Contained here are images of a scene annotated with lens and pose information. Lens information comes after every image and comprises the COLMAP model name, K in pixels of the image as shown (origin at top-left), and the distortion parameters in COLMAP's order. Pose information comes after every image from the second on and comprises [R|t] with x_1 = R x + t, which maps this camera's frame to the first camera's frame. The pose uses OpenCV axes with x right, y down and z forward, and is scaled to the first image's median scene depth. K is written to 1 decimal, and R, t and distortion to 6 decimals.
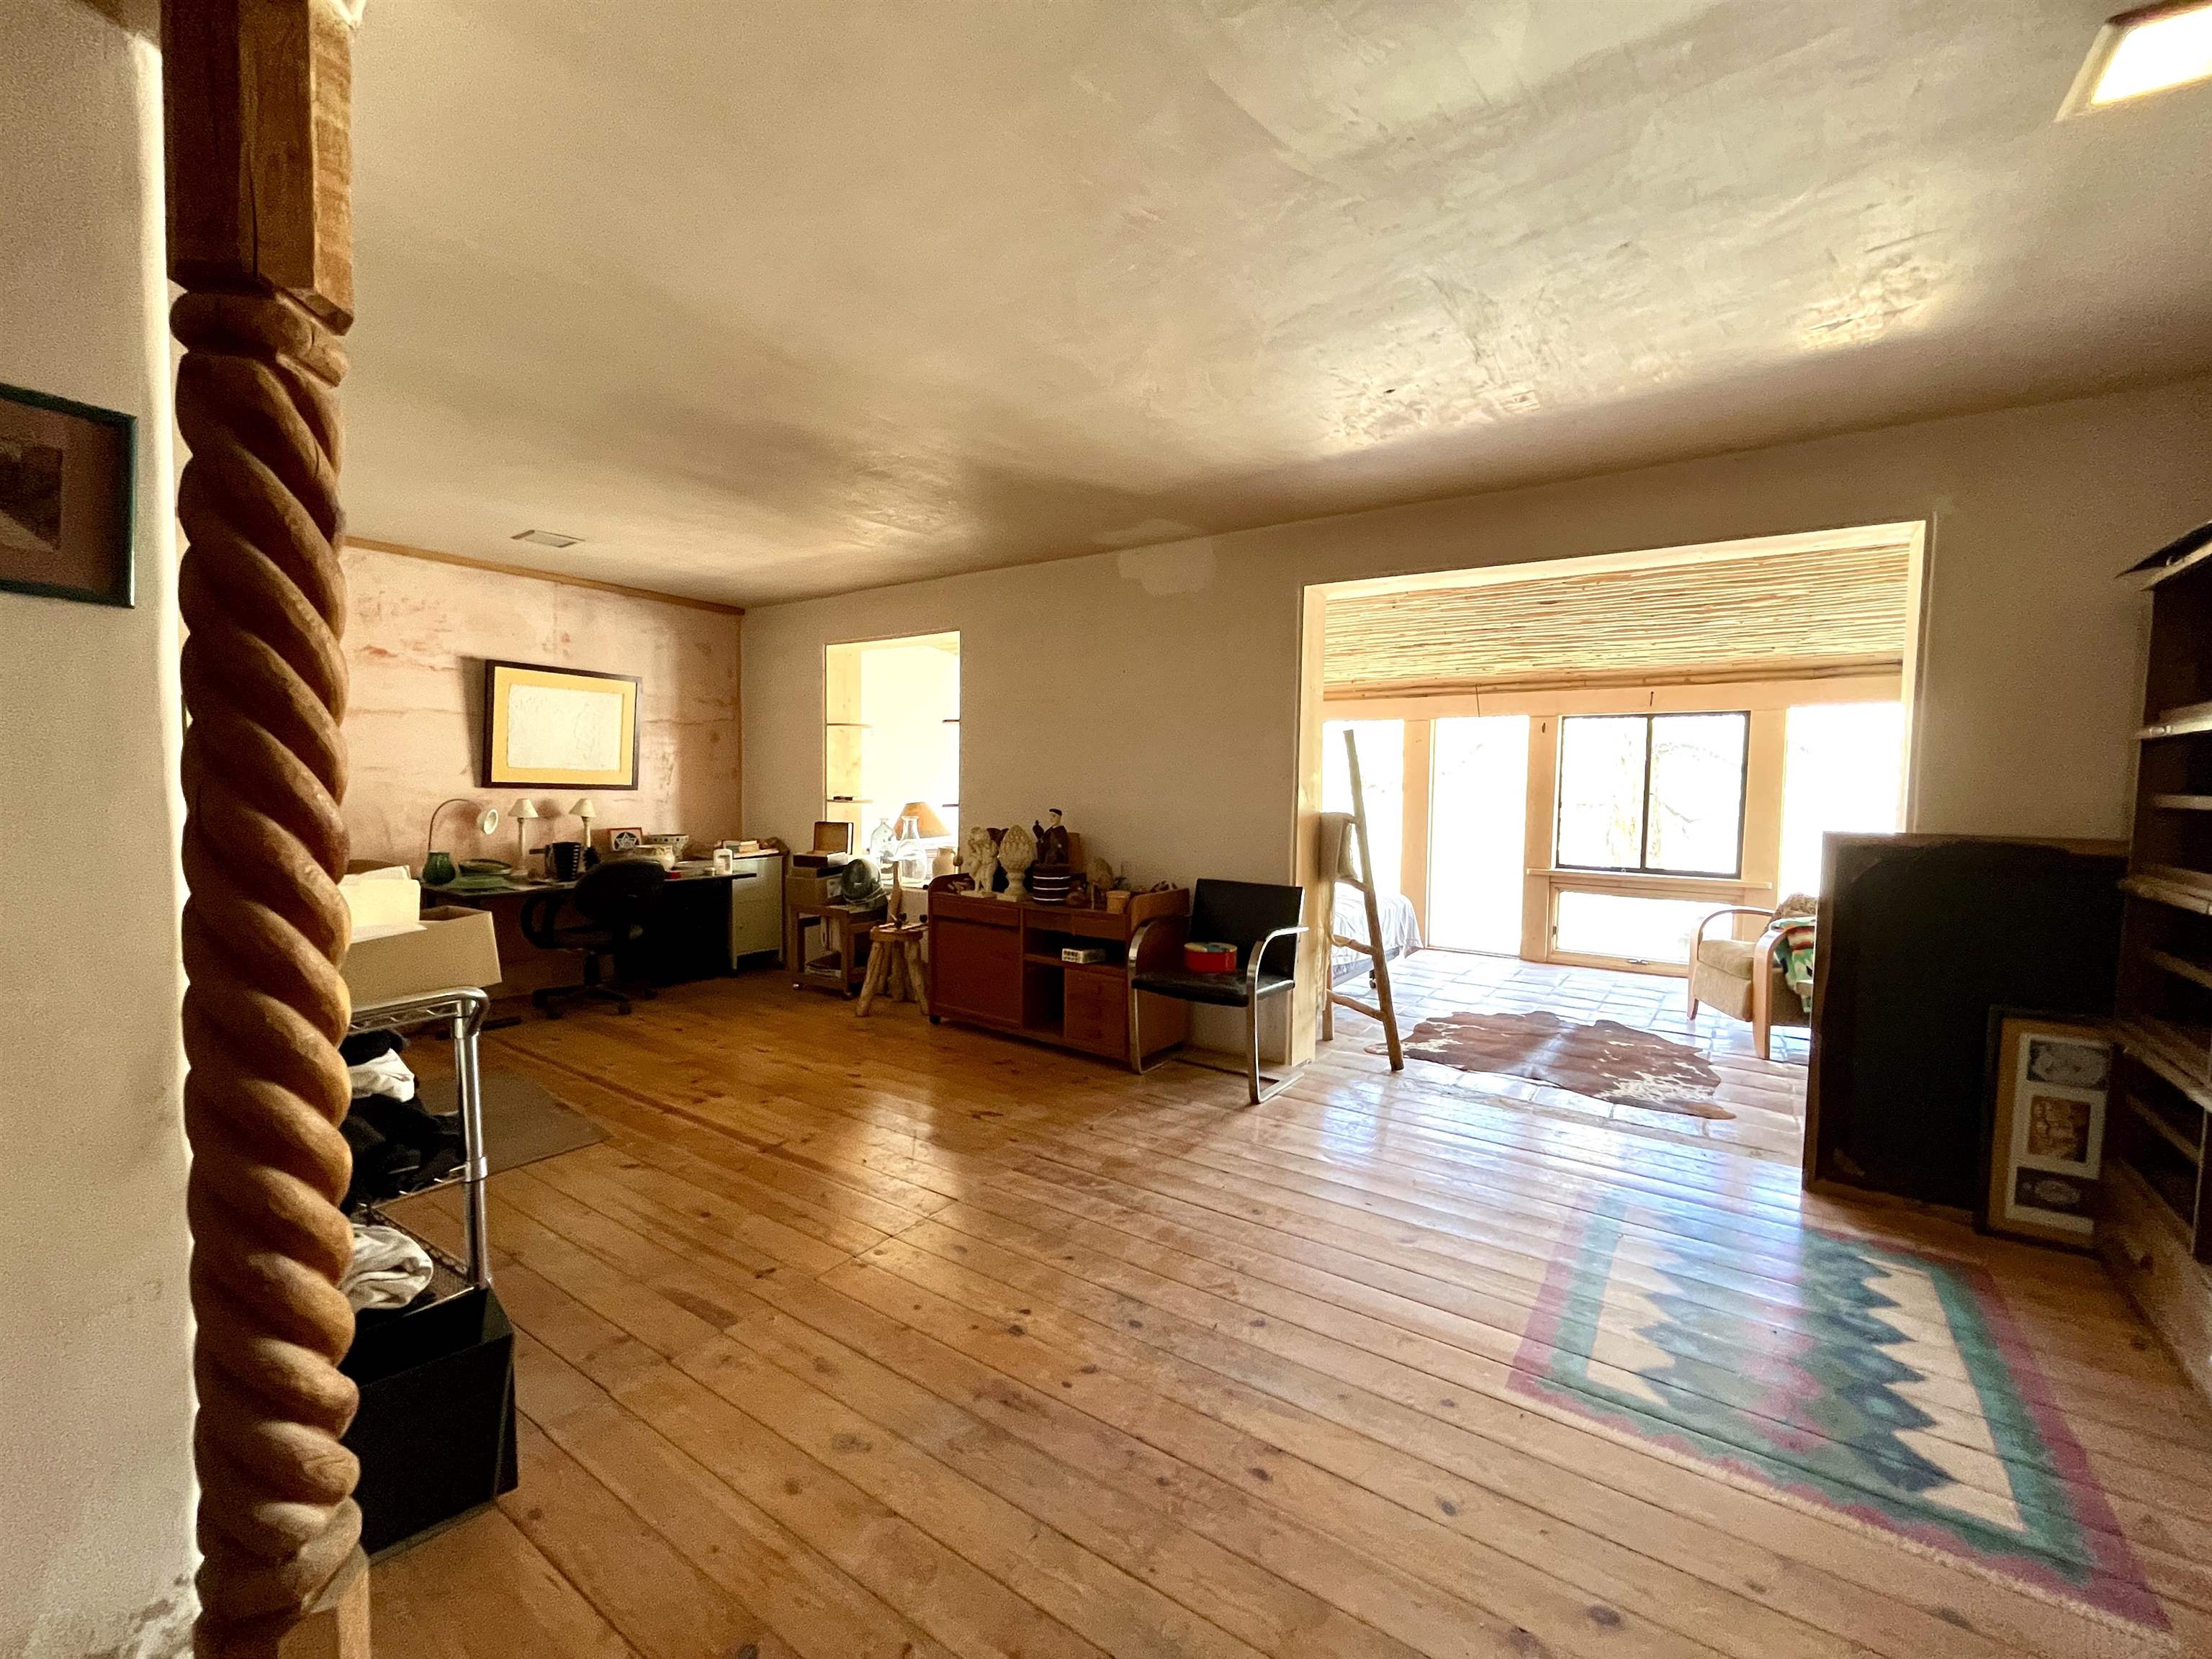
lens RADIAL K [[902.6, 0, 1106.0], [0, 902.6, 829.5], [0, 0, 1]] dist [-0.004423, 0.000524]
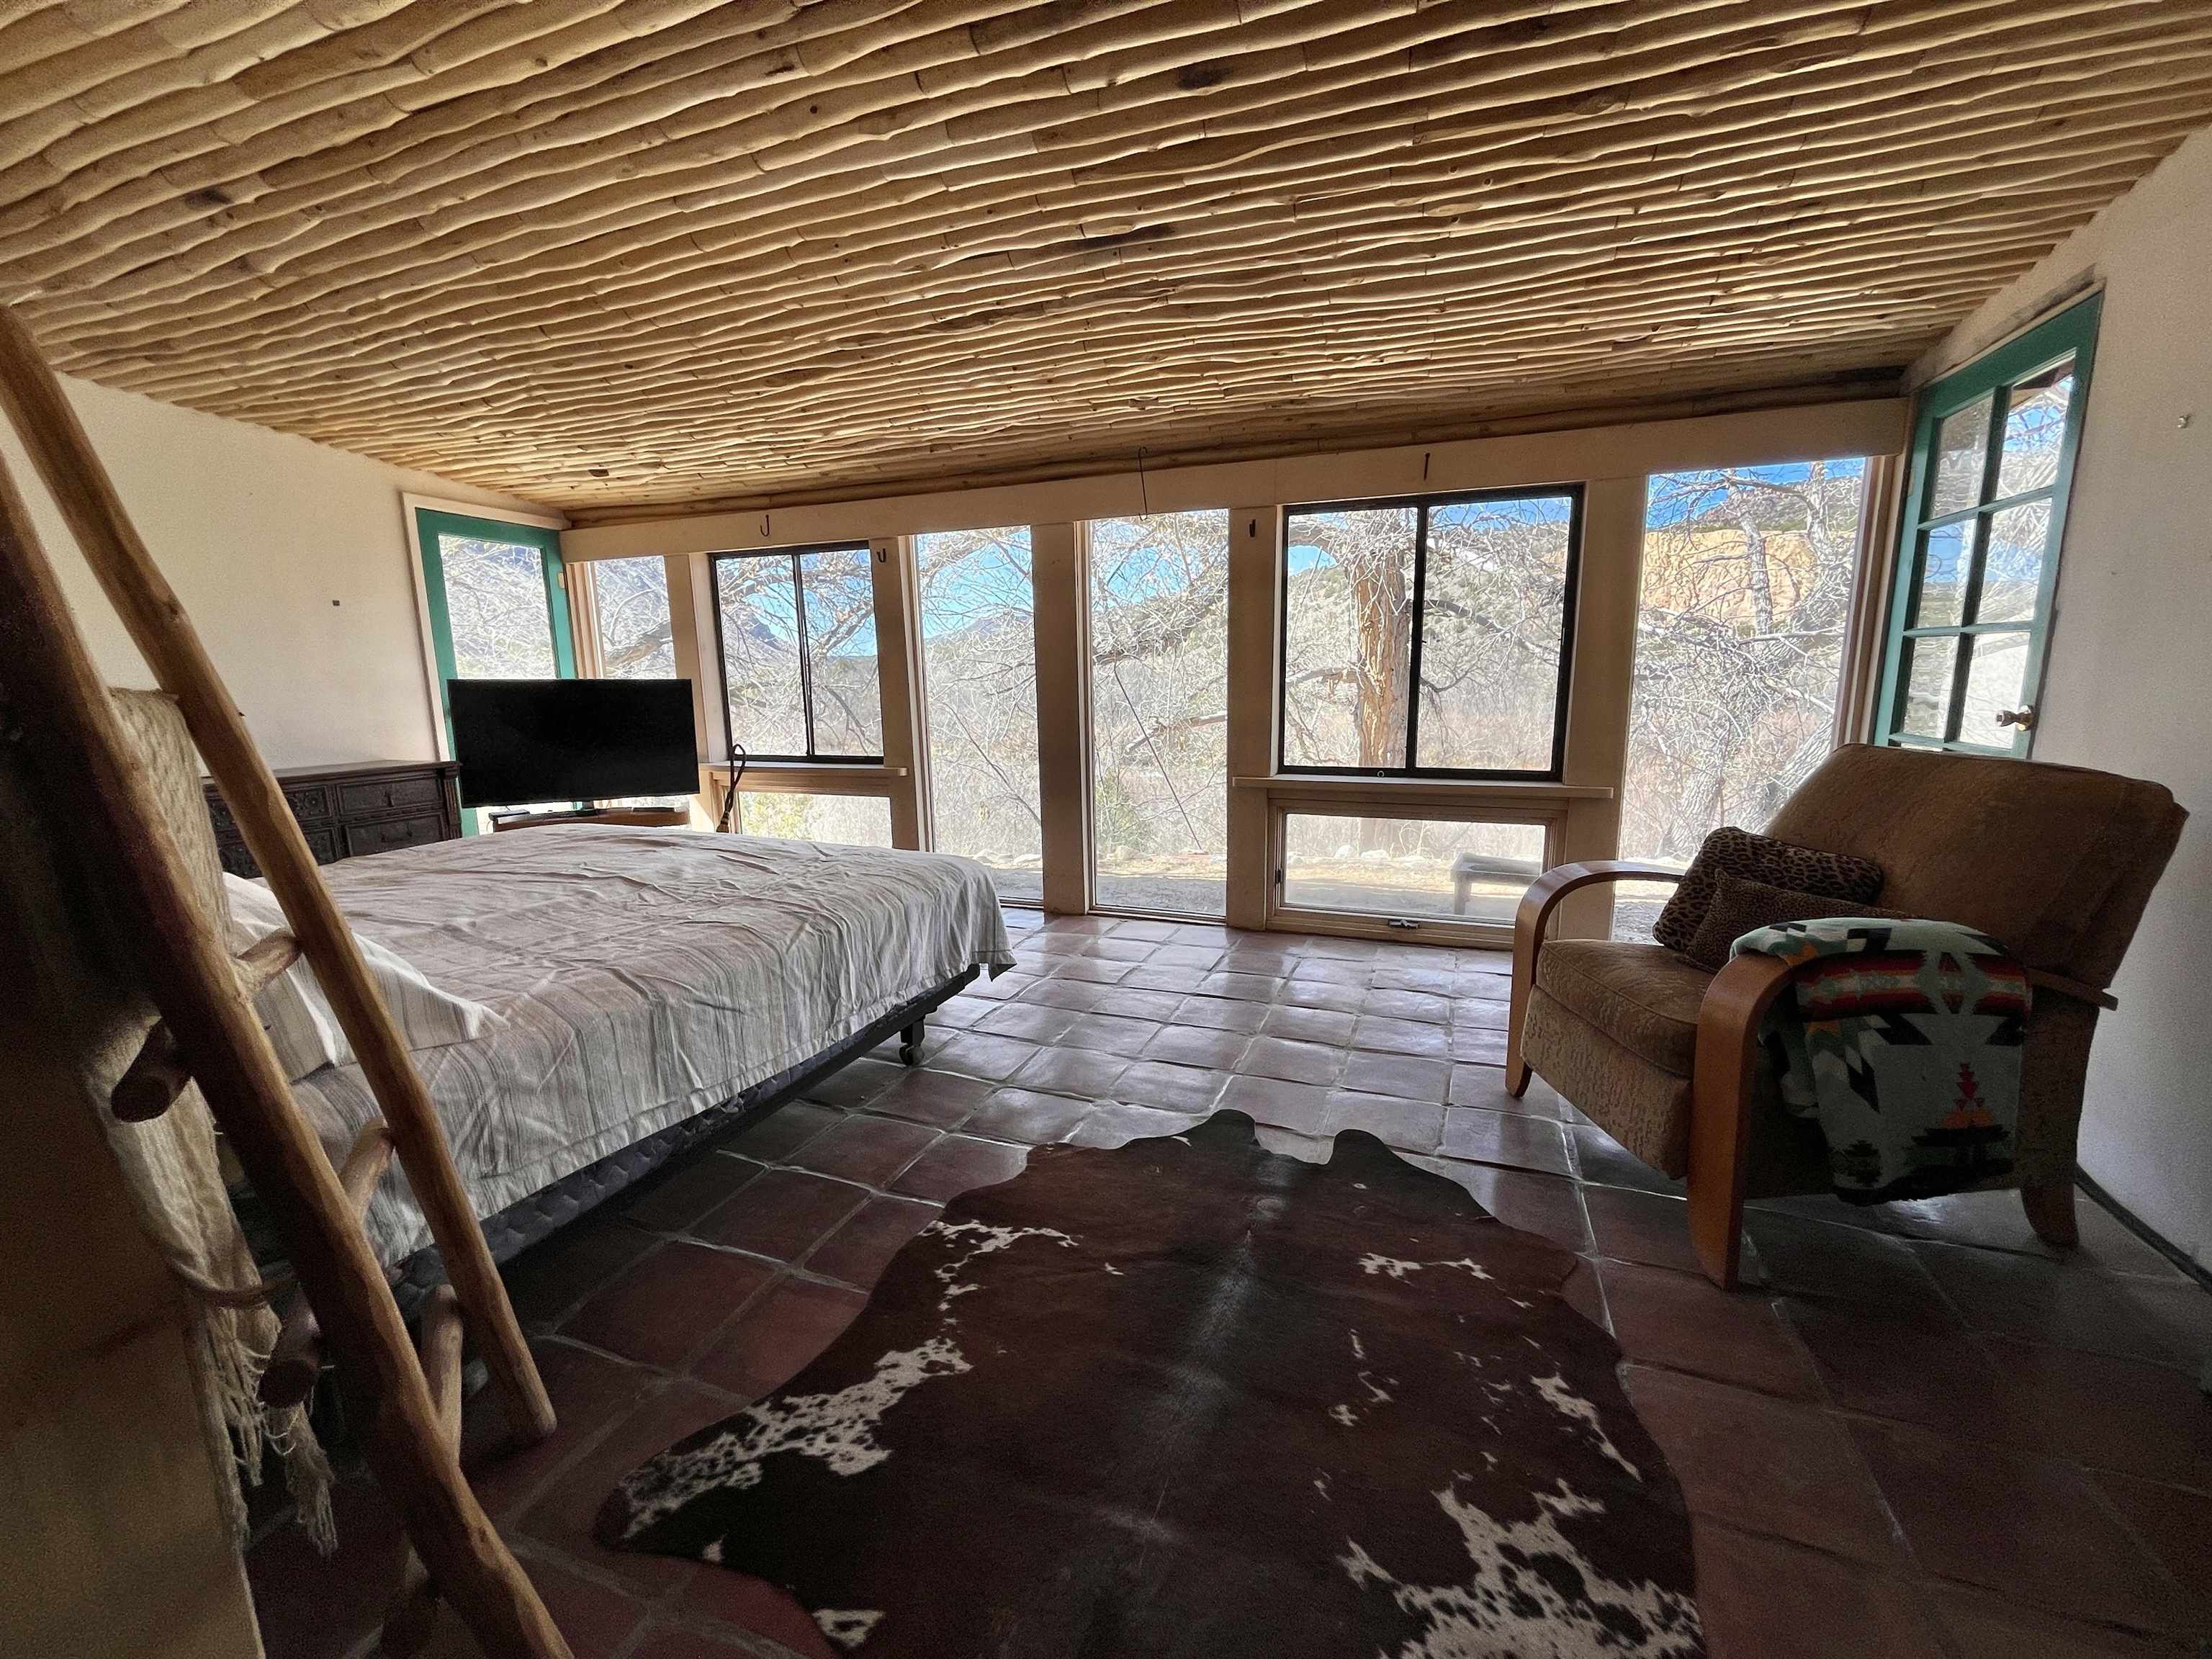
lens RADIAL K [[902.6, 0, 1106.0], [0, 902.6, 829.5], [0, 0, 1]] dist [-0.004423, 0.000524]
pose [[0.970653, -0.071437, 0.229629, 0.270590], [0.042506, 0.990791, 0.128559, -0.002883], [-0.236698, -0.115026, 0.964750, 0.485795]]
